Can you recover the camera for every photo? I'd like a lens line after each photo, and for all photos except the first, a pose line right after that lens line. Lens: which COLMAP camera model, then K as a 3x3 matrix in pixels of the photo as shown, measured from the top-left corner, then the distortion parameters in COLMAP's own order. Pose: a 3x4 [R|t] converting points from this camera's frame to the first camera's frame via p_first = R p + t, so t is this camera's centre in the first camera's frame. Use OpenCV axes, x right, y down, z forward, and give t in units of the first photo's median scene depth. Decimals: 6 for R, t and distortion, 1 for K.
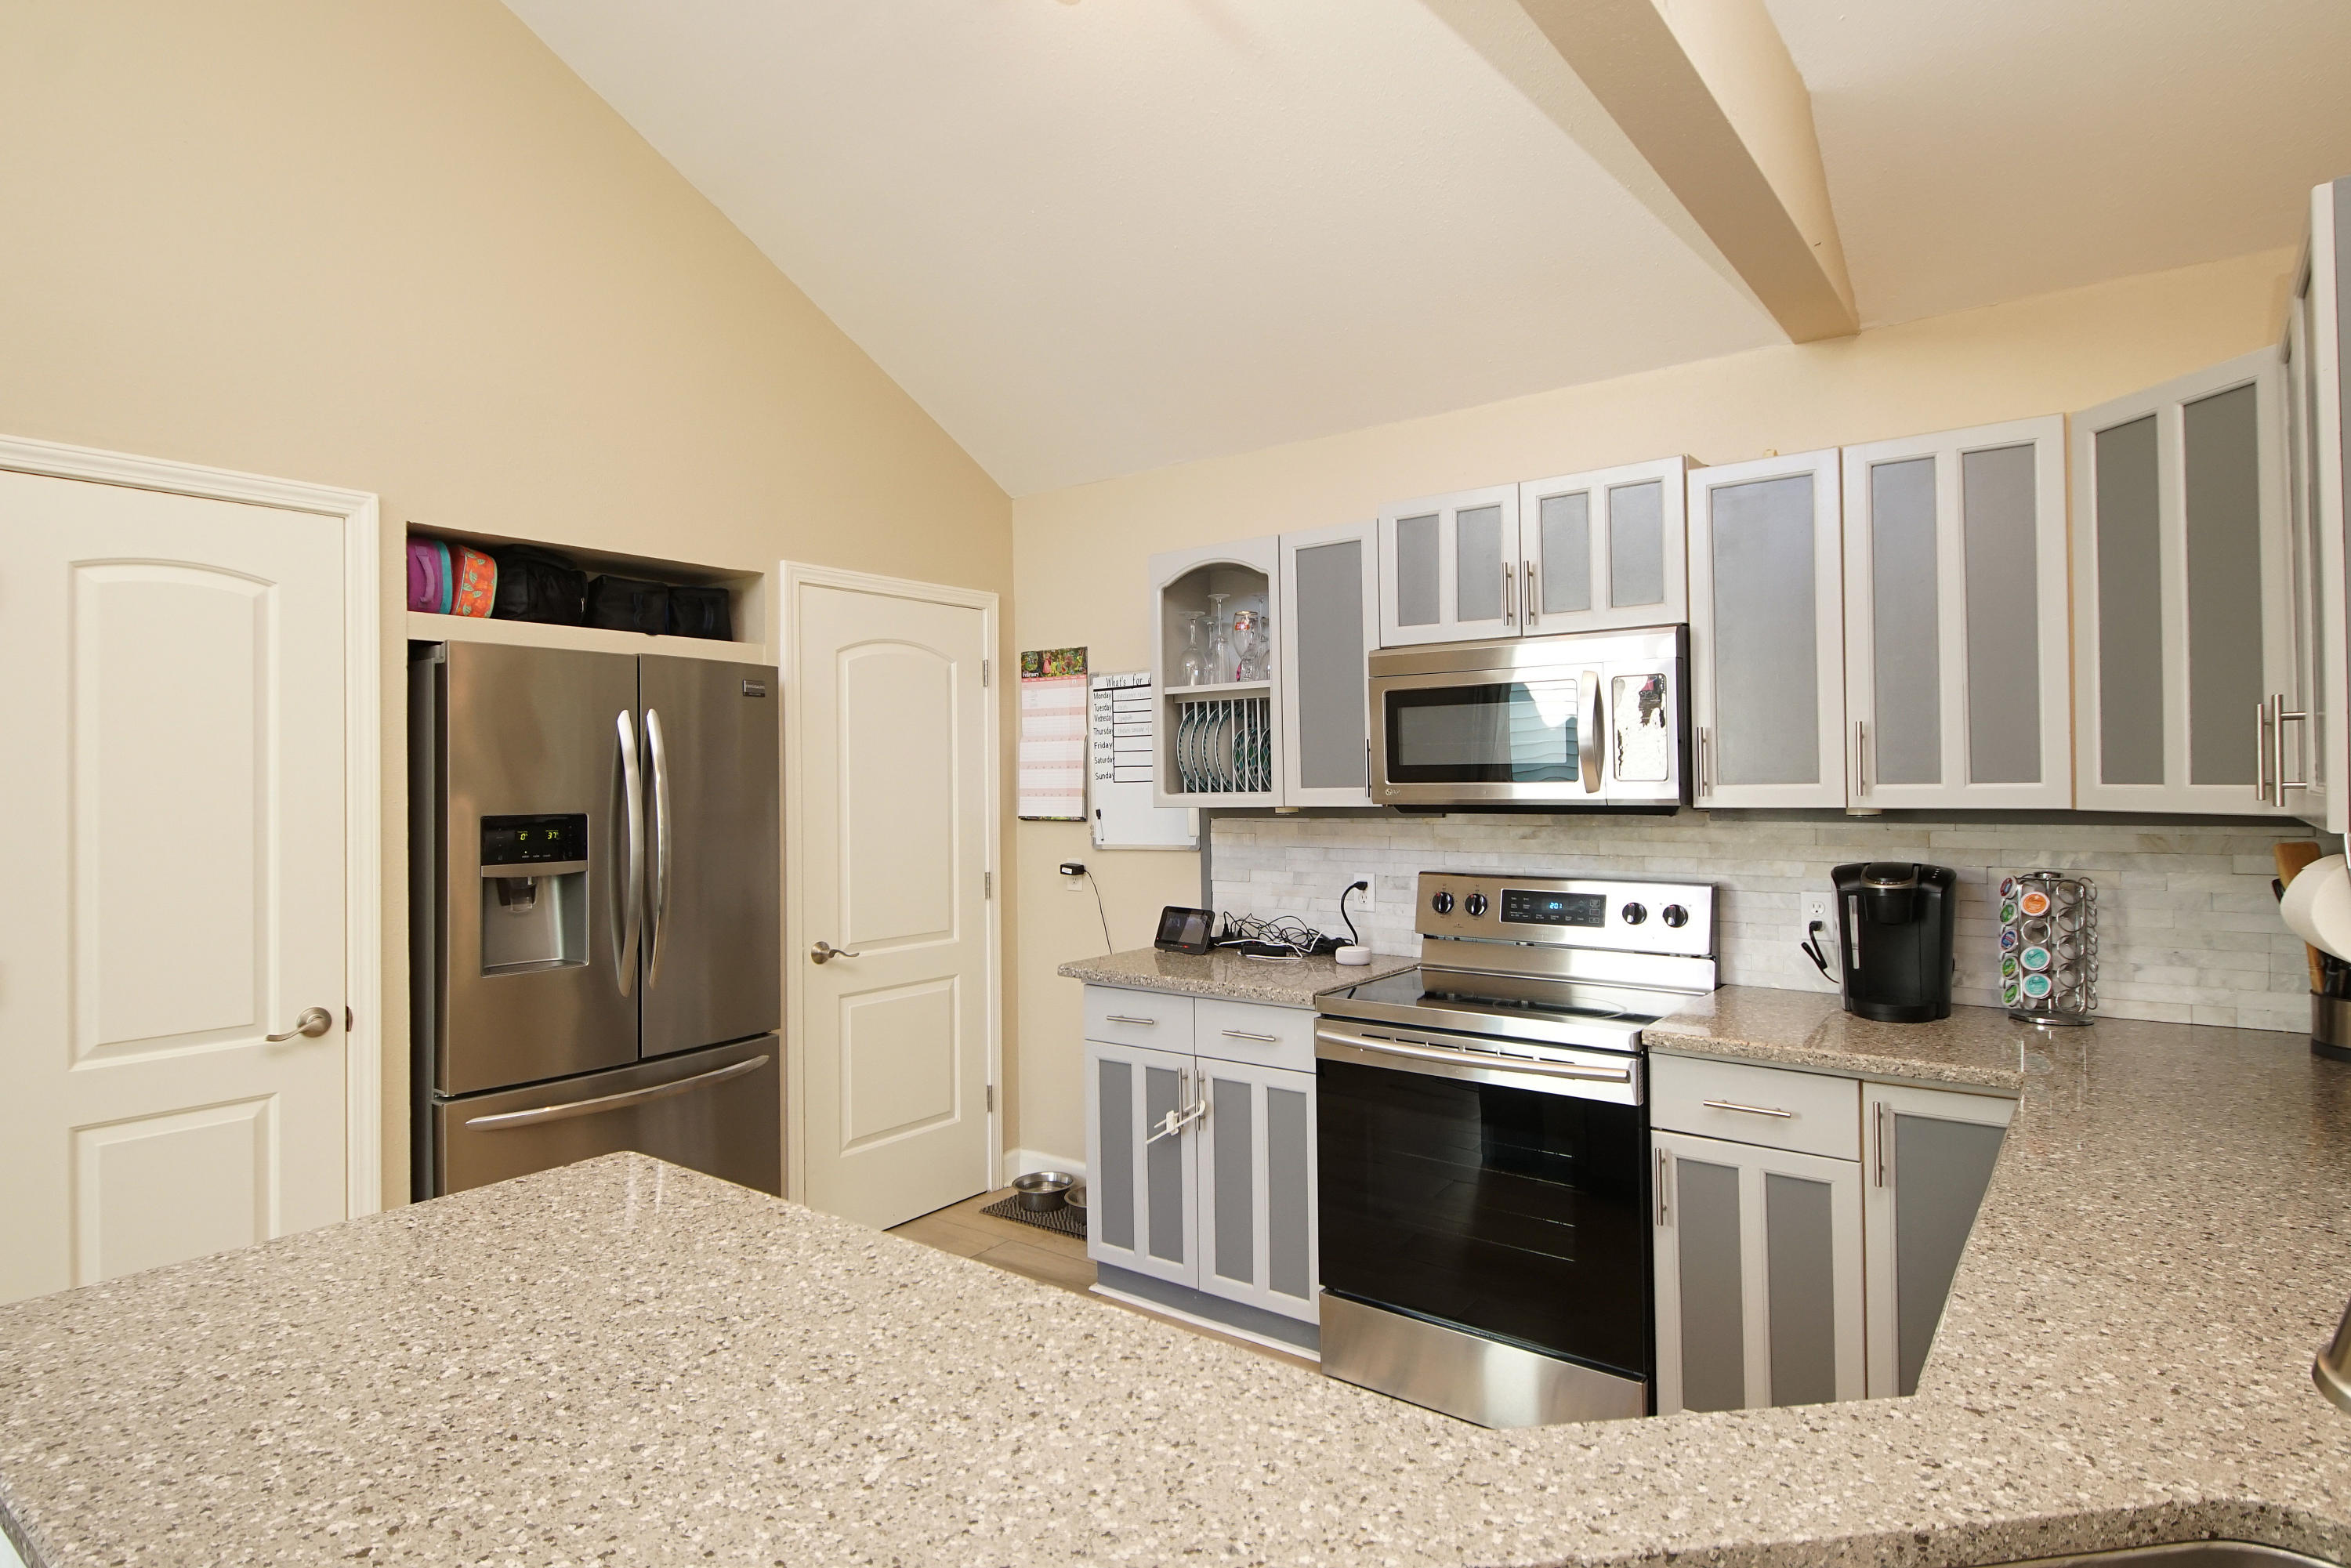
lens RADIAL K [[1264.2, 0, 1155.2], [0, 1264.2, 767.4], [0, 0, 1]] dist [0.039831, -0.042131]
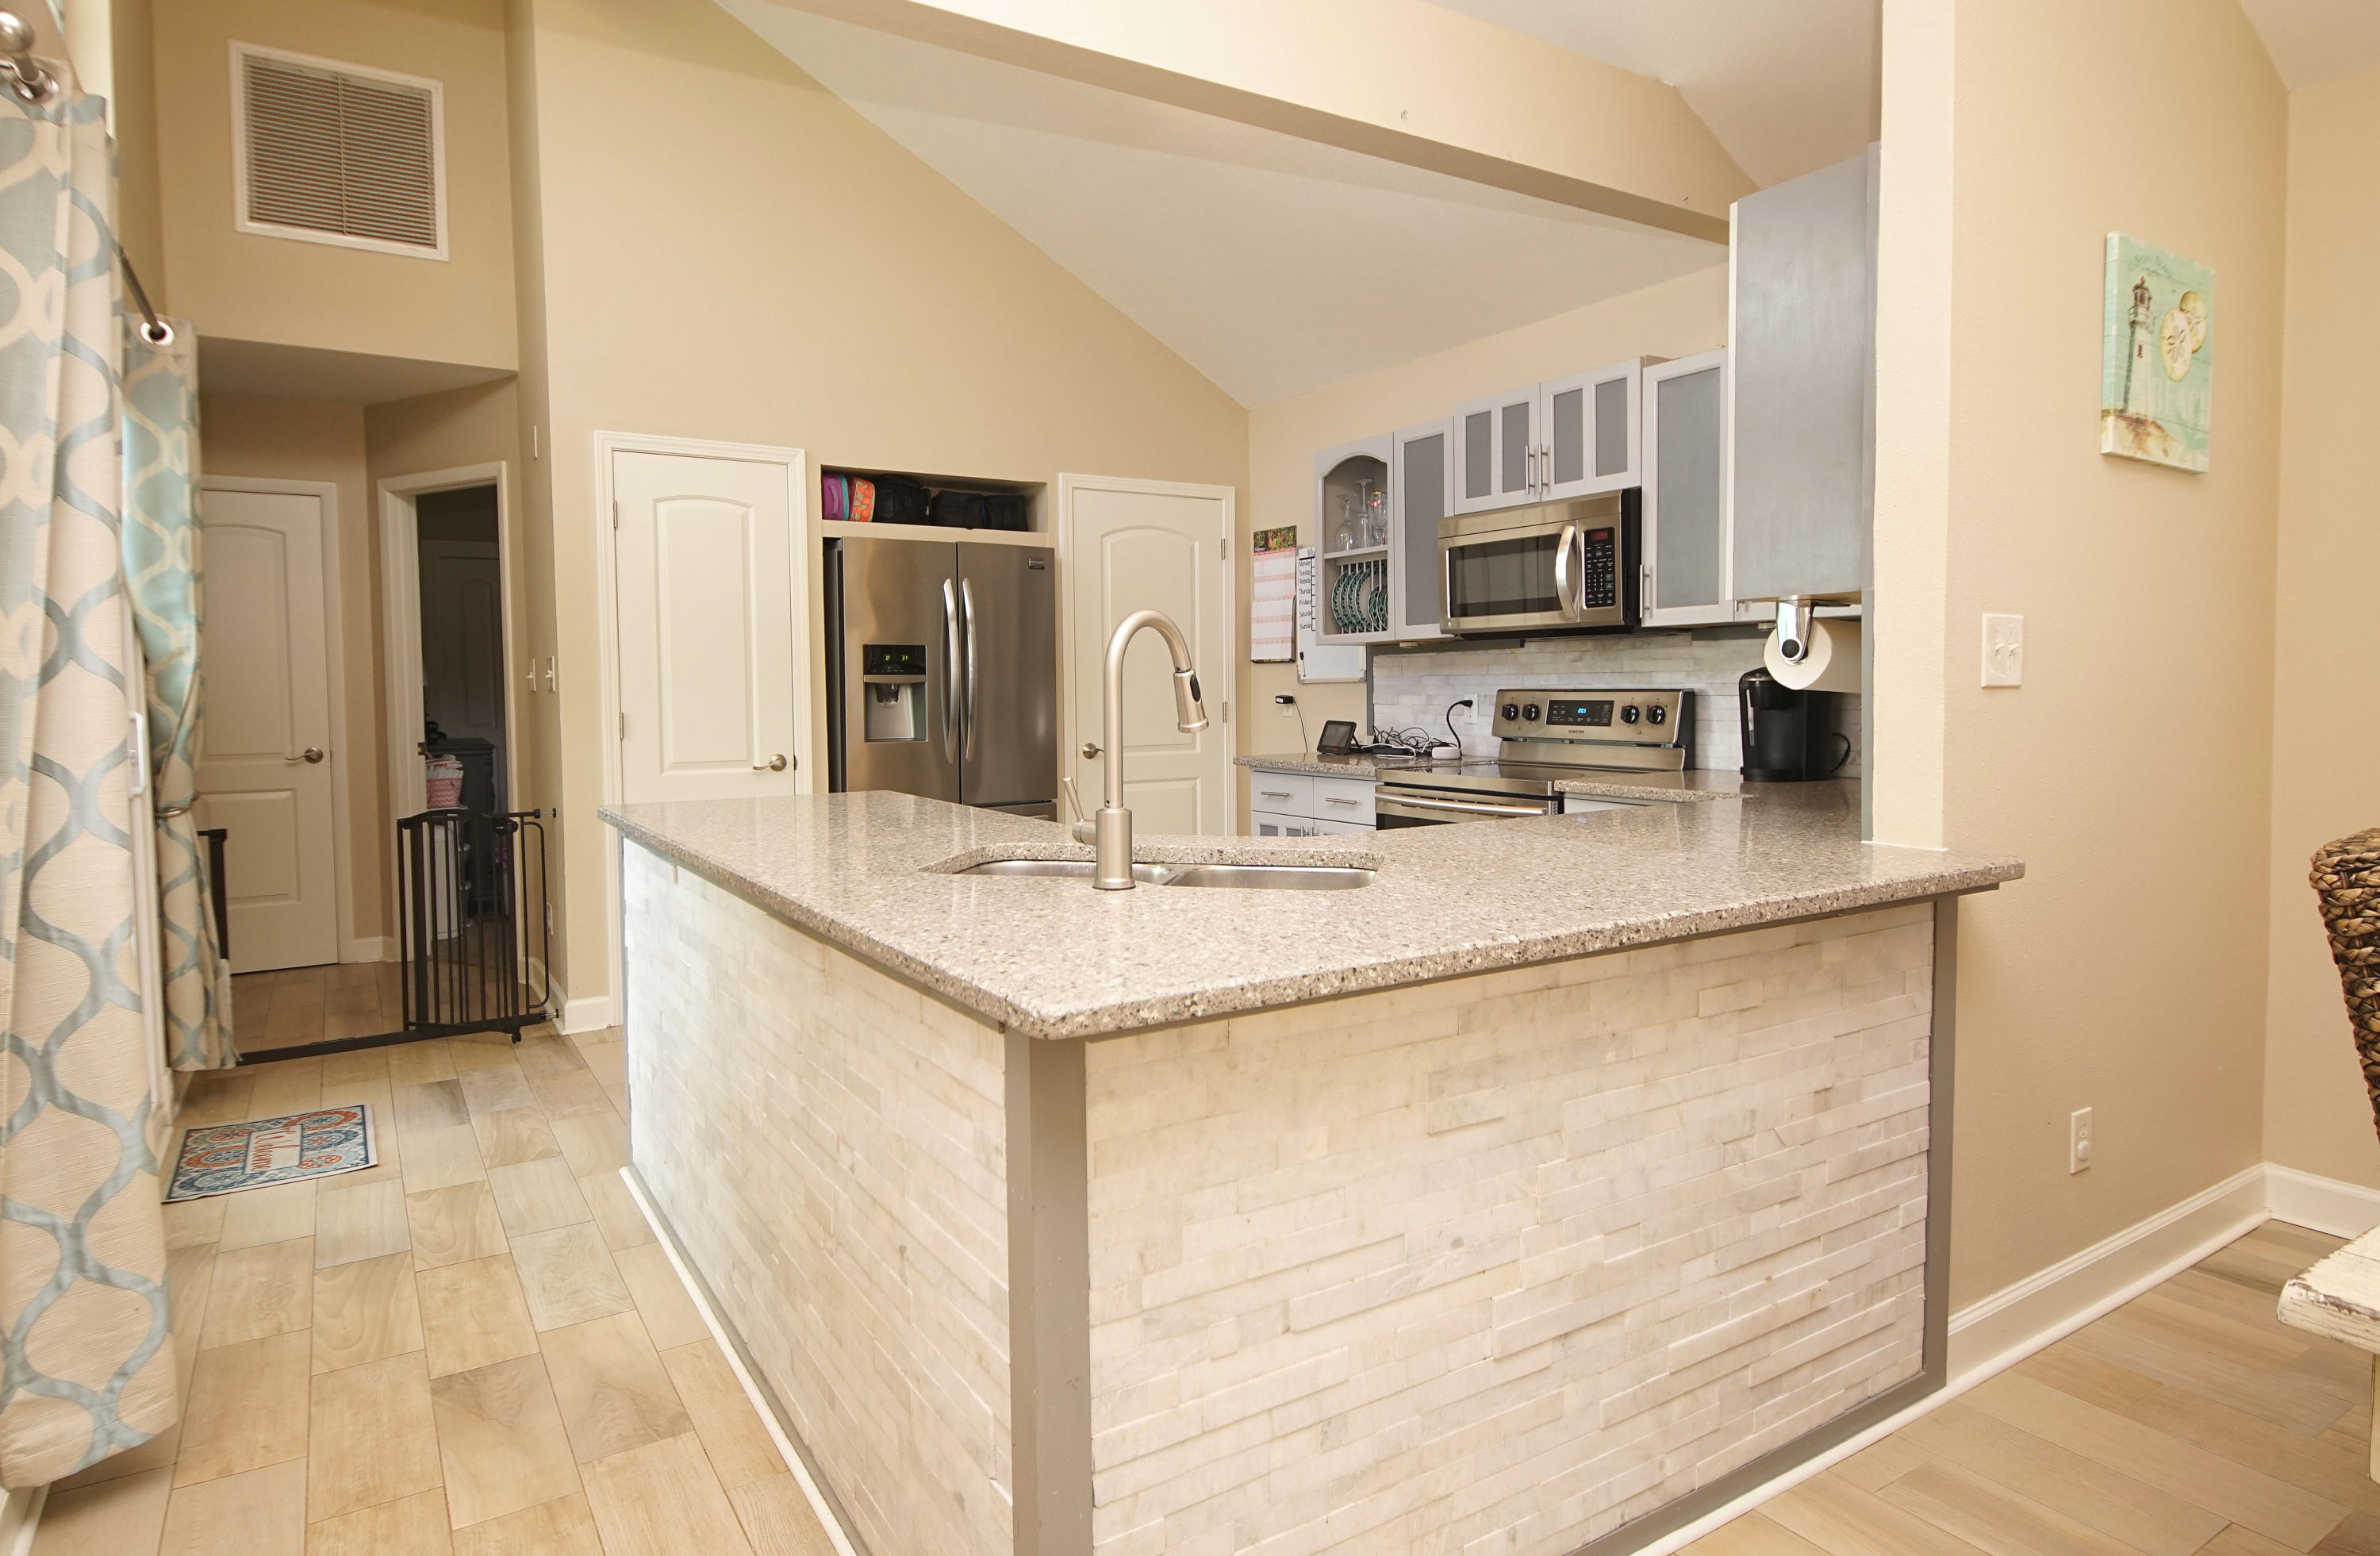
lens RADIAL K [[1320.2, 0, 1140.0], [0, 1320.2, 739.8], [0, 0, 1]] dist [0.036672, -0.047689]
pose [[0.932886, 0.017042, -0.359769, 0.354554], [0.003282, 0.998436, 0.055806, 0.057300], [0.360157, -0.053241, 0.931371, -0.392021]]
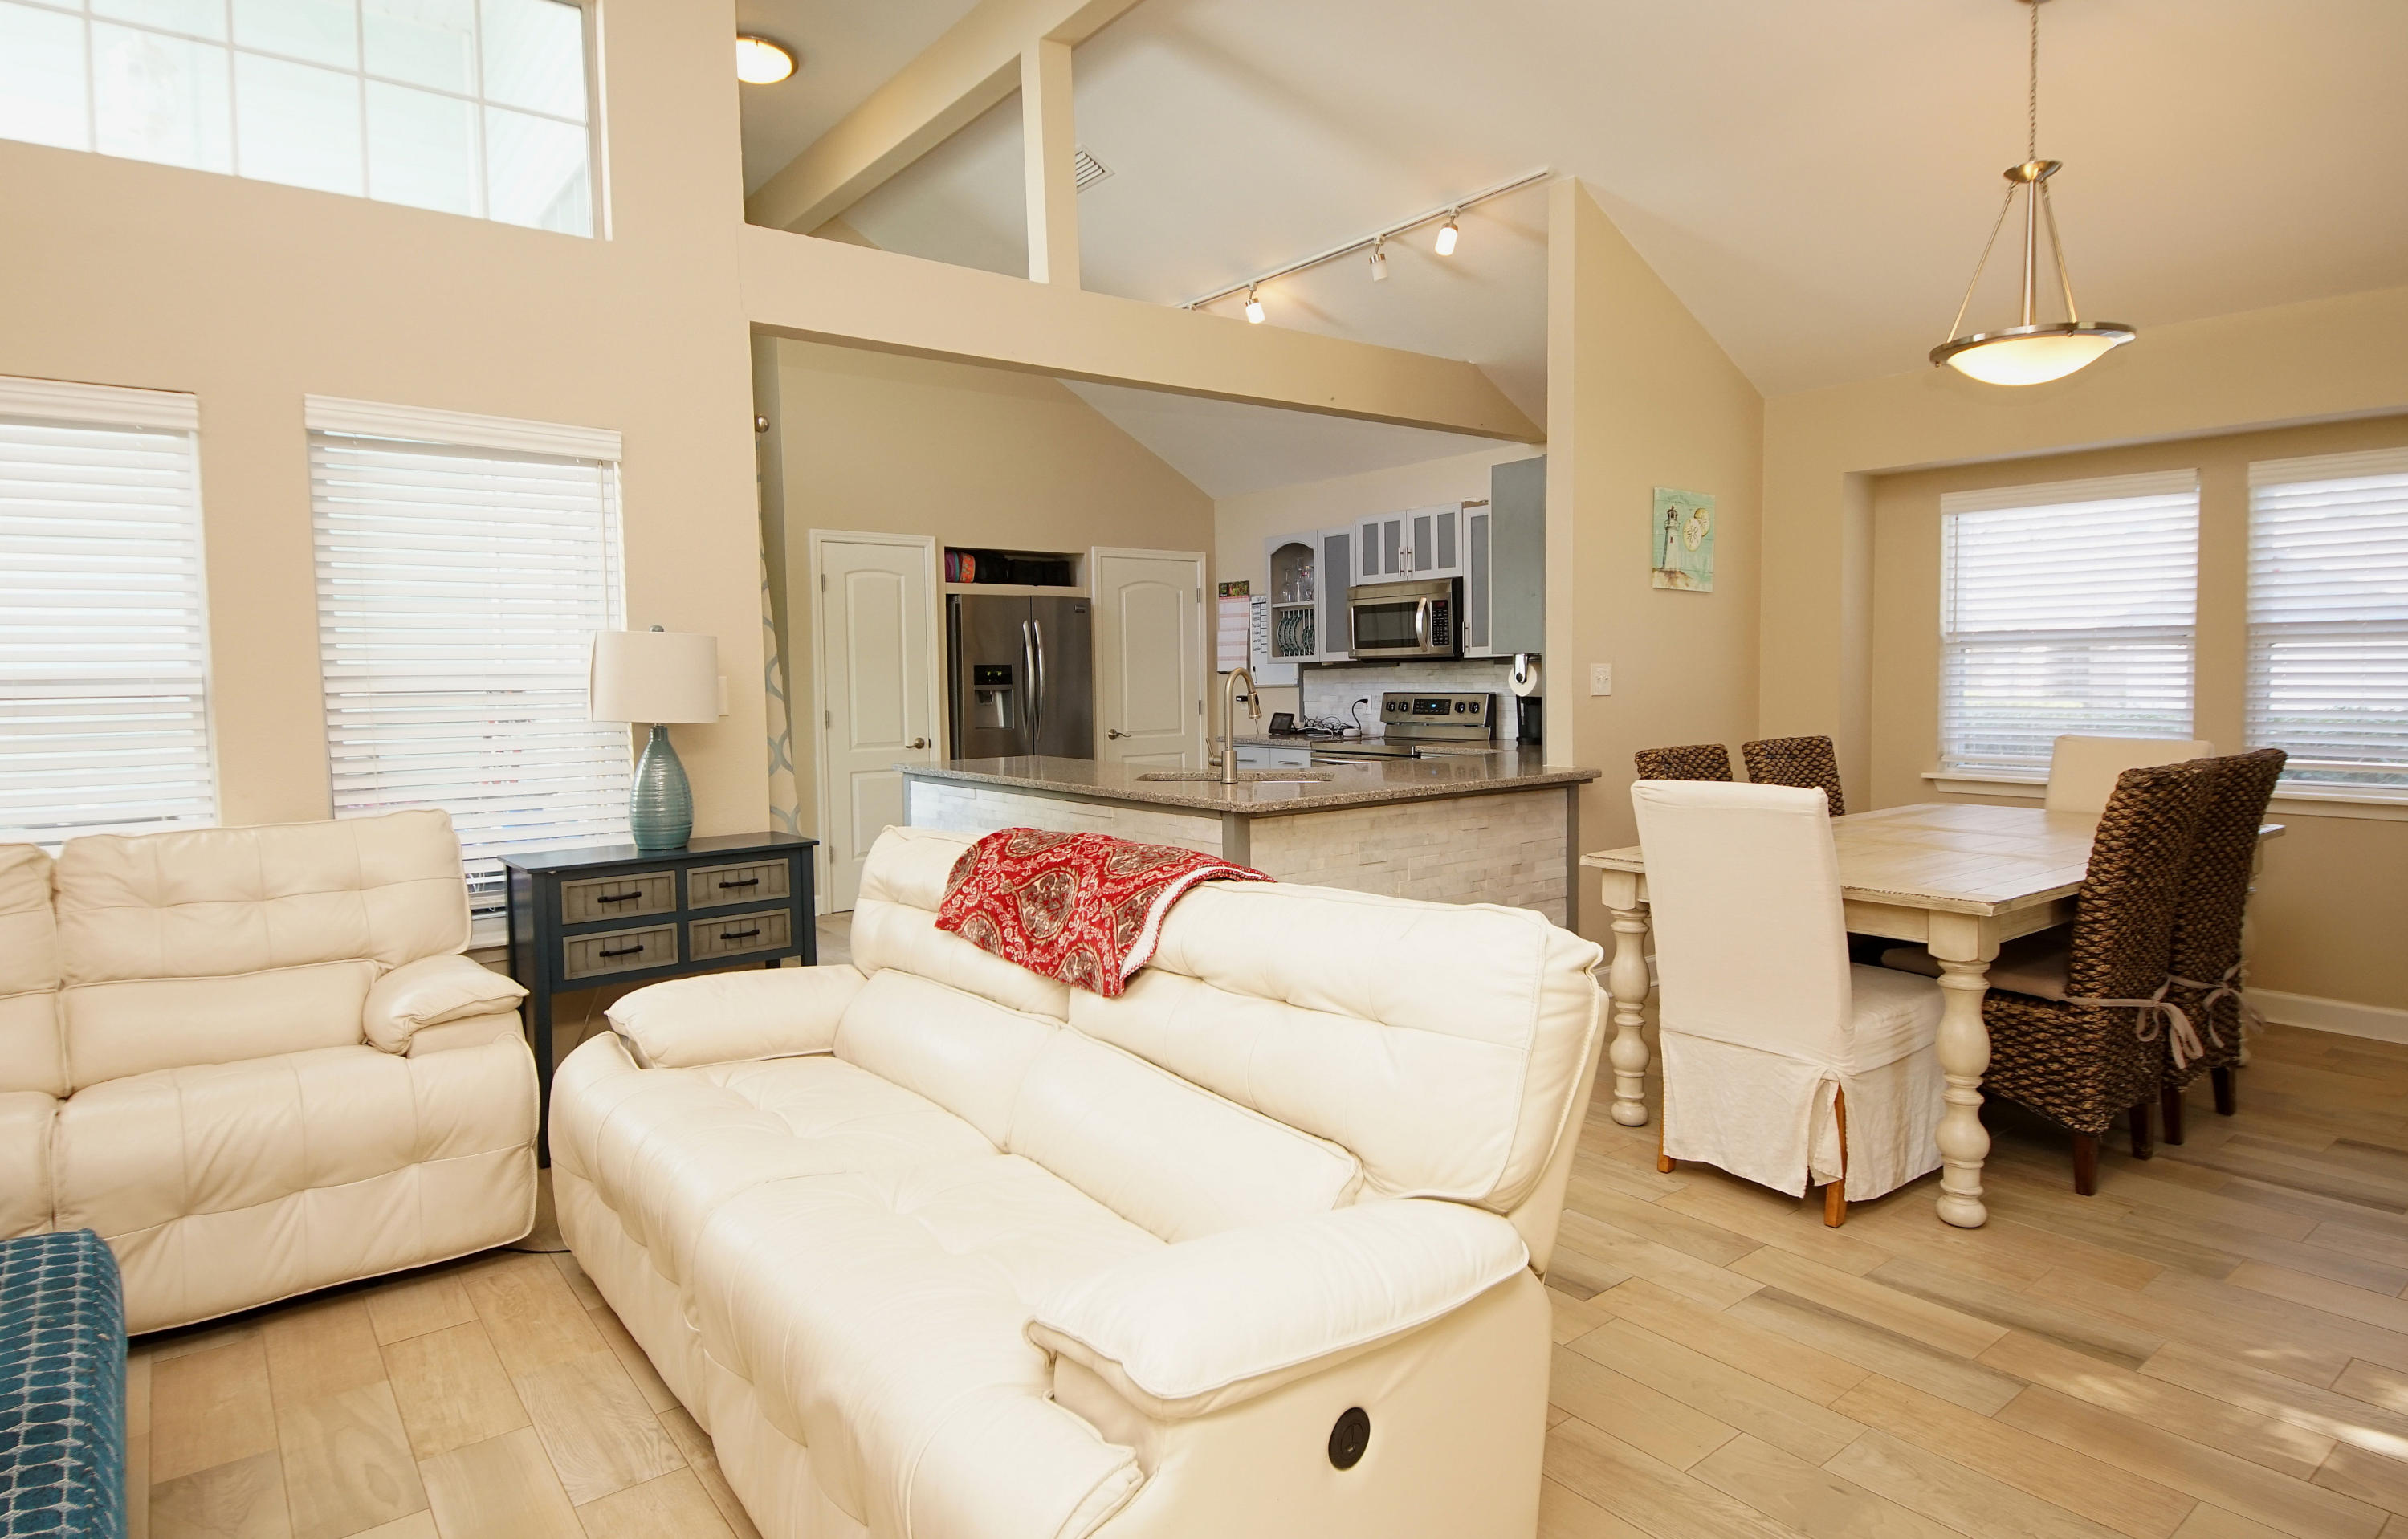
lens RADIAL K [[1316.8, 0, 1178.2], [0, 1316.8, 747.2], [0, 0, 1]] dist [0.047422, -0.049184]
pose [[0.966652, 0.010306, -0.255888, 0.437454], [0.007434, 0.997640, 0.068264, 0.022013], [0.255987, -0.067889, 0.964293, -1.178478]]
